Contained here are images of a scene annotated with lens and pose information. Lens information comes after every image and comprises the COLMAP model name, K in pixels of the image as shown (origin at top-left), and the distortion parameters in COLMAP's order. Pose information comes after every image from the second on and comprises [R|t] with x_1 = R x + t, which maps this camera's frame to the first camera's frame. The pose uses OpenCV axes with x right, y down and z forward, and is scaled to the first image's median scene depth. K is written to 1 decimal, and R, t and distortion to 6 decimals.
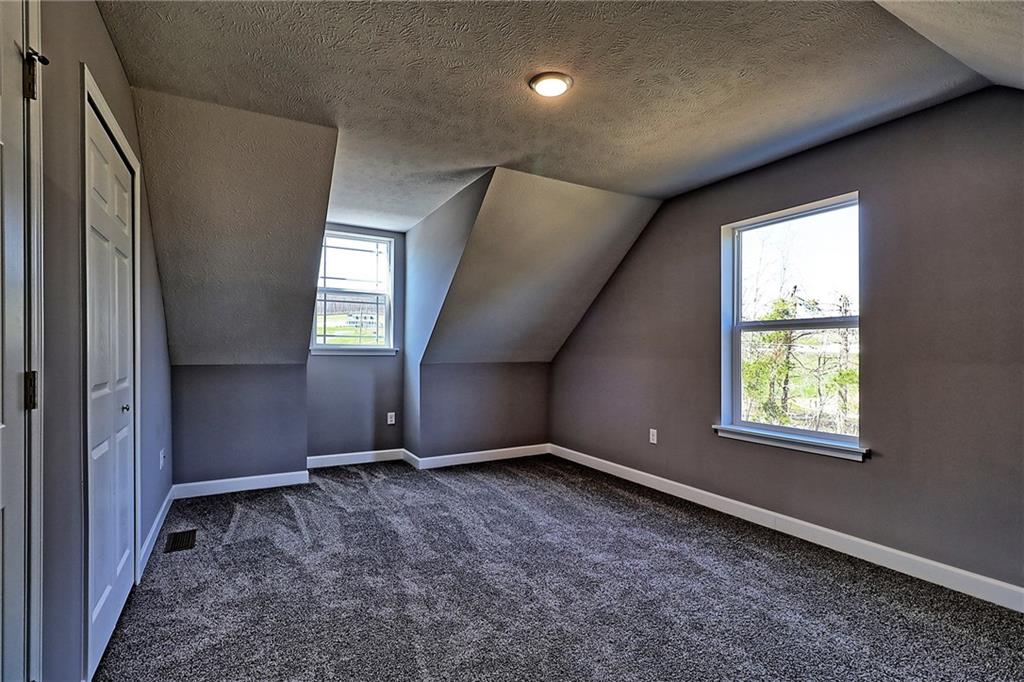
lens RADIAL K [[485.7, 0, 566.7], [0, 485.7, 356.5], [0, 0, 1]] dist [0.010214, 0.001348]
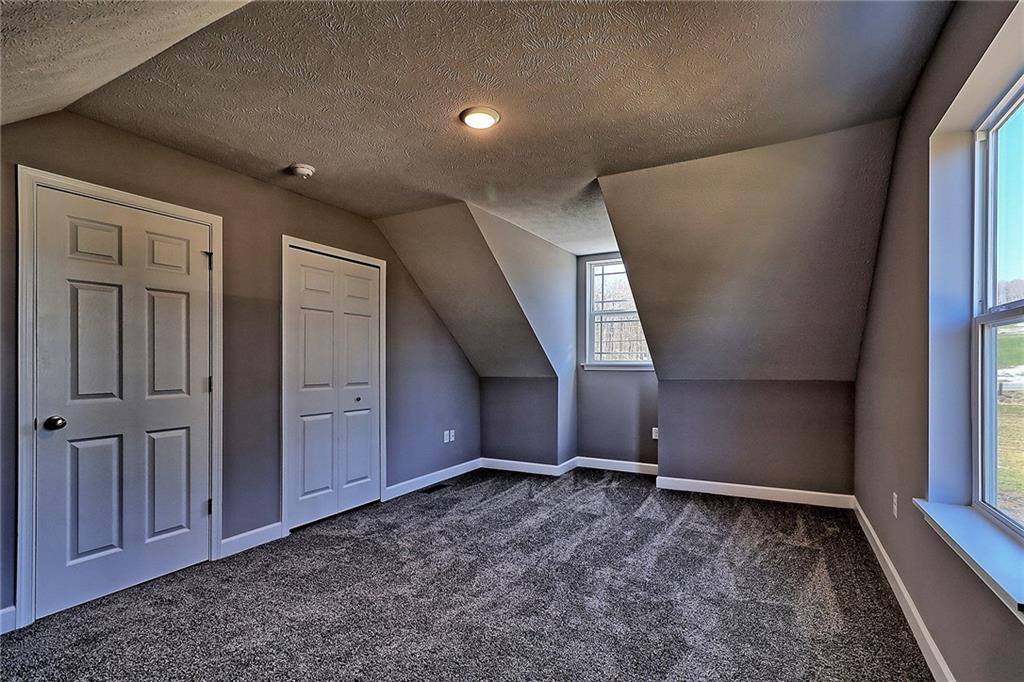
lens RADIAL K [[485.7, 0, 470.3], [0, 485.7, 374.0], [0, 0, 1]] dist [0.010214, 0.001348]
pose [[0.496921, 0.010041, -0.867738, 0.496781], [-0.003716, 0.999949, 0.009443, -0.006108], [0.867788, -0.001468, 0.496933, 0.256773]]
